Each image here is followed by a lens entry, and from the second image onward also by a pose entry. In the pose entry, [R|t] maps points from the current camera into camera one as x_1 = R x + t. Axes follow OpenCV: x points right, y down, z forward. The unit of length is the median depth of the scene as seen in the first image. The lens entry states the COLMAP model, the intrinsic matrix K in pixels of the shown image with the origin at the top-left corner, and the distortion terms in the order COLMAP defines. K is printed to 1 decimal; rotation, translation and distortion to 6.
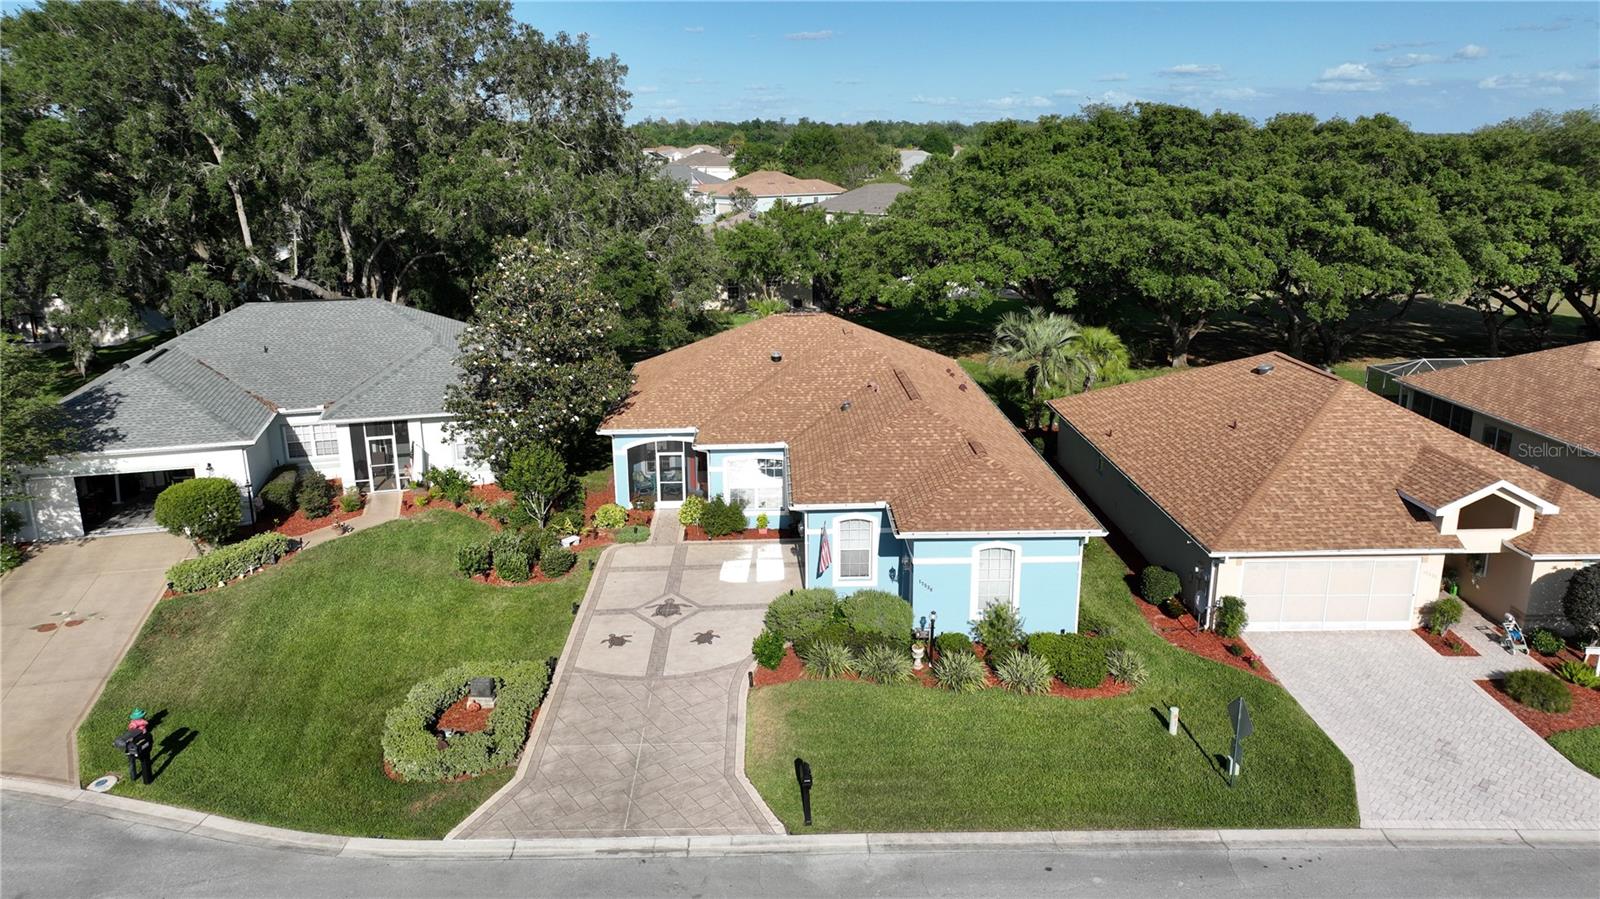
lens RADIAL K [[1121.8, 0, 800.0], [0, 1121.8, 449.5], [0, 0, 1]] dist [0.002914, 0.006310]
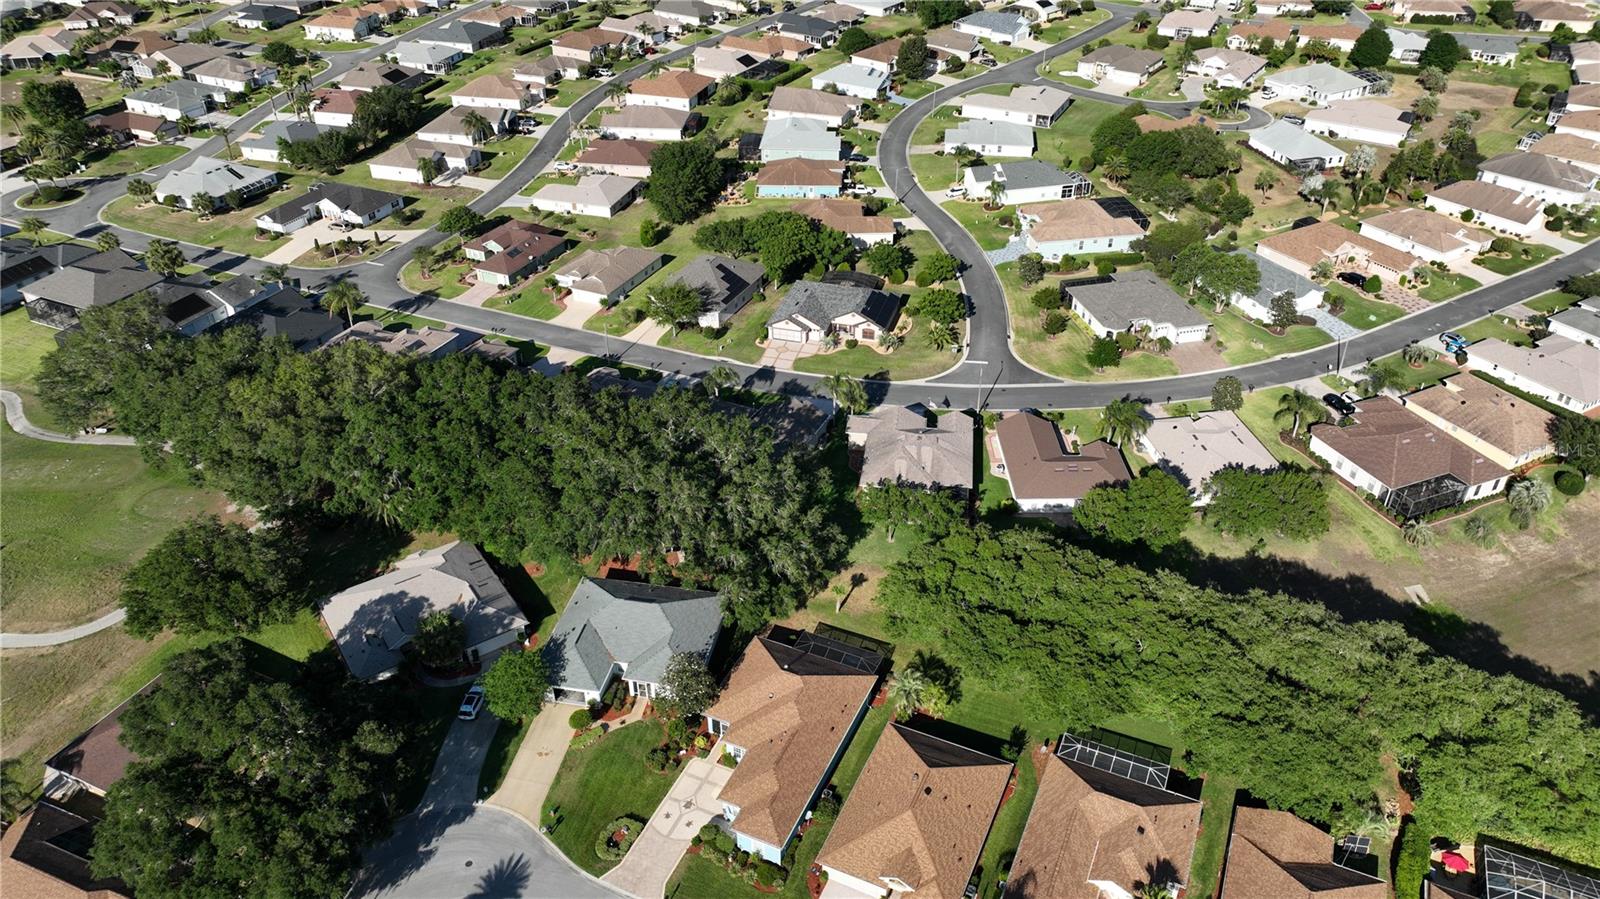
lens RADIAL K [[1097.8, 0, 800.0], [0, 1097.8, 449.5], [0, 0, 1]] dist [0.004775, 0.002273]
pose [[0.896339, 0.249599, -0.366438, 1.177783], [-0.122171, 0.933533, 0.337033, -2.099039], [0.426205, -0.257328, 0.867255, -1.524639]]
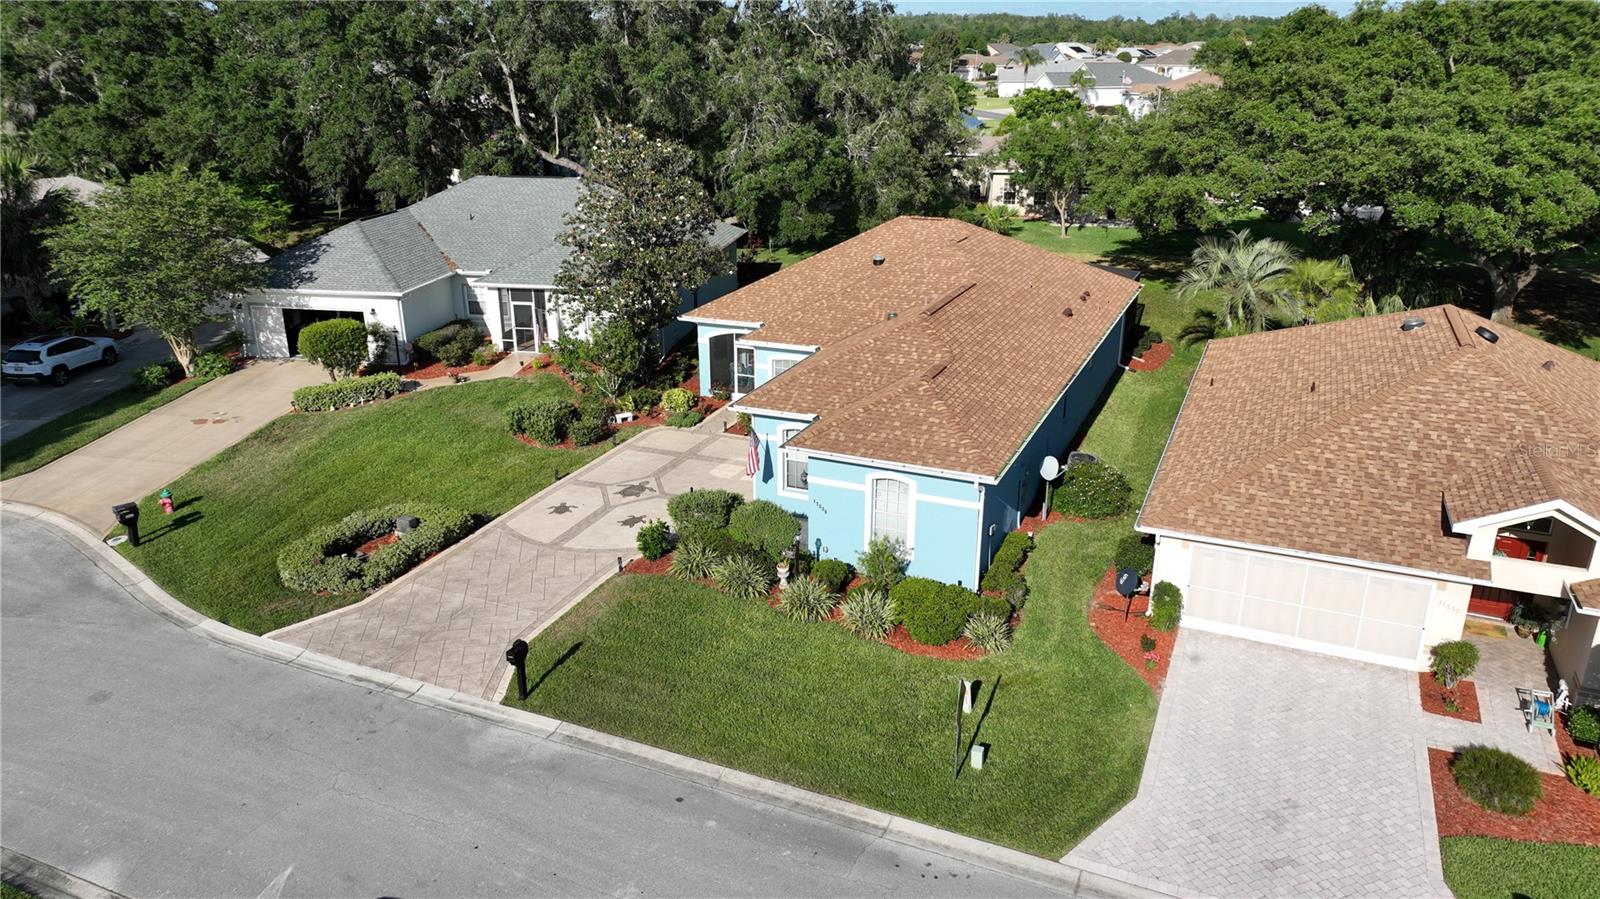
lens RADIAL K [[1121.8, 0, 800.0], [0, 1121.8, 449.5], [0, 0, 1]] dist [0.002914, 0.006310]
pose [[0.904100, 0.150121, -0.400084, 0.442064], [-0.116376, 0.987370, 0.107502, -0.024557], [0.411170, -0.050633, 0.910152, 0.125912]]
